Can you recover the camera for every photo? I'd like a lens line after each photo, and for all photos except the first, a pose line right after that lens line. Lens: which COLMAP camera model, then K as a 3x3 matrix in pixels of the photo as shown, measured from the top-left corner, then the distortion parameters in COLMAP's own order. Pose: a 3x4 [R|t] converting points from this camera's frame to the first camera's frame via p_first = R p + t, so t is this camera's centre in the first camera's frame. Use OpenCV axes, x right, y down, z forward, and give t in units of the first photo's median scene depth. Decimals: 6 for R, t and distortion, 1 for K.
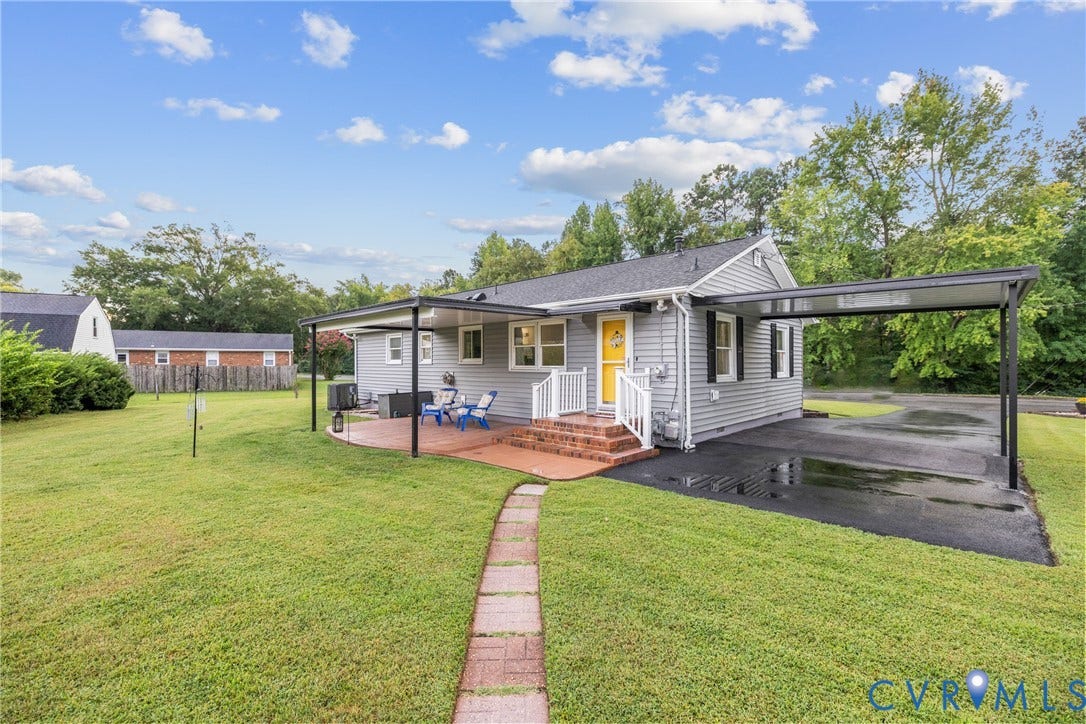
lens RADIAL K [[459.2, 0, 543.2], [0, 459.2, 369.3], [0, 0, 1]] dist [0.000552, -0.000070]
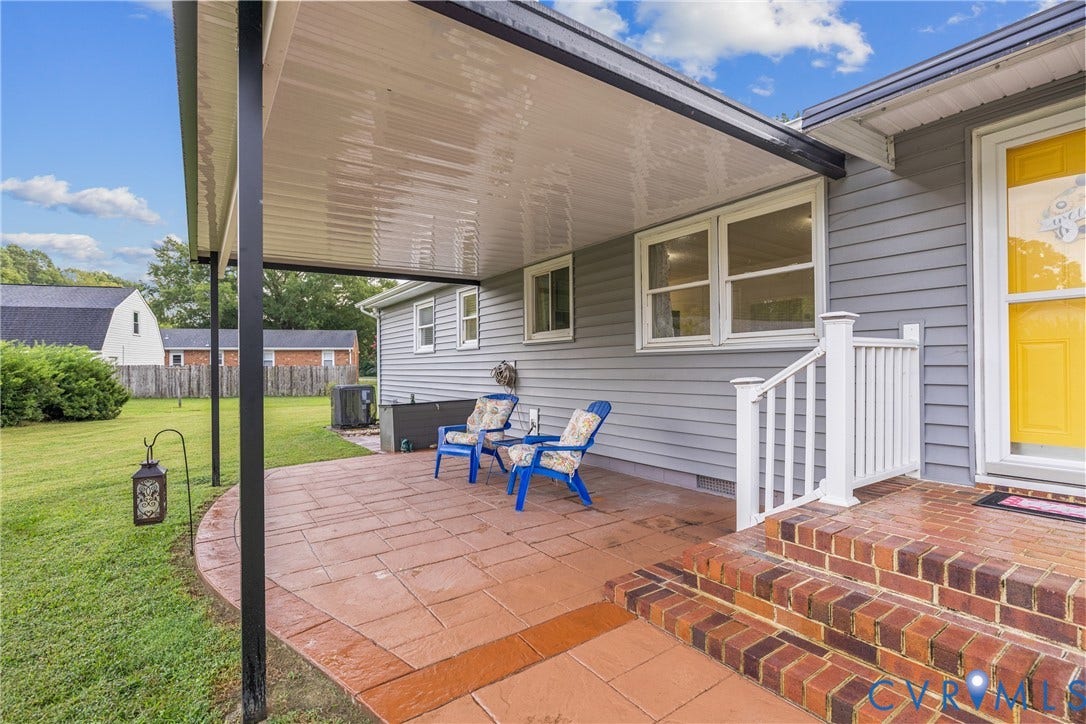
lens RADIAL K [[504.2, 0, 543.0], [0, 504.2, 362.0], [0, 0, 1]] dist [-0.002127, -0.000289]
pose [[0.980709, -0.009870, -0.195222, -0.061045], [0.005645, 0.999738, -0.022186, 0.019529], [0.195390, 0.020656, 0.980508, 0.481517]]
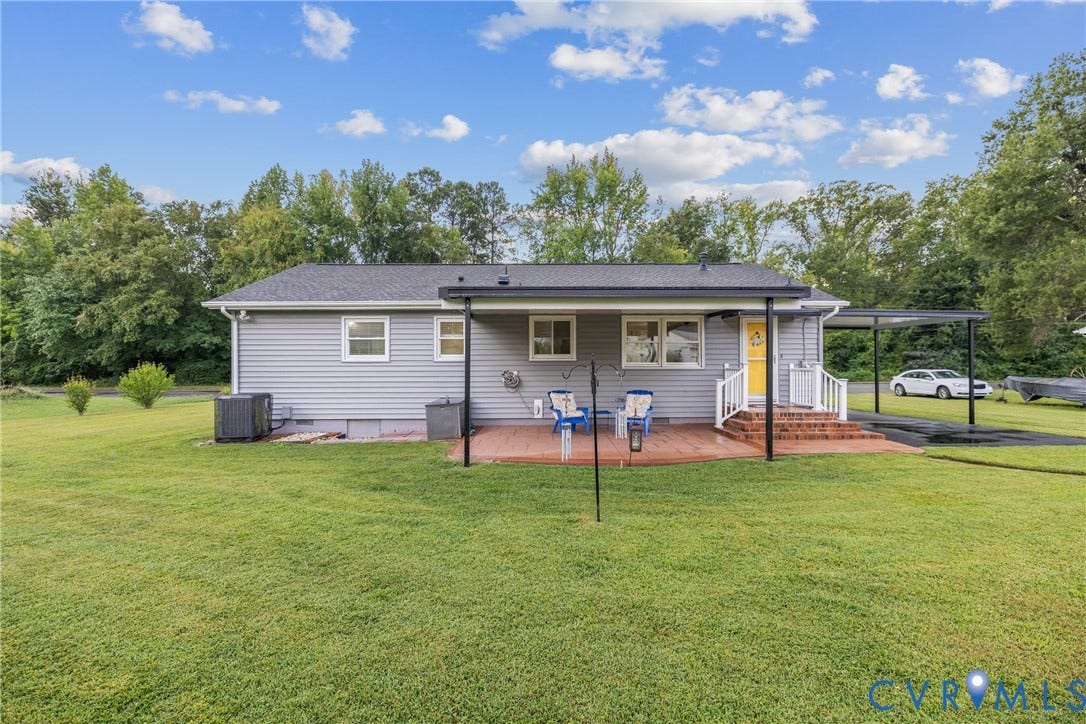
lens RADIAL K [[469.9, 0, 543.0], [0, 469.9, 362.0], [0, 0, 1]] dist [0.000407, 0.000114]
pose [[0.708169, 0.001058, 0.706043, -0.759873], [0.010413, 0.999874, -0.011943, 0.000392], [-0.705966, 0.015810, 0.708069, 0.396727]]
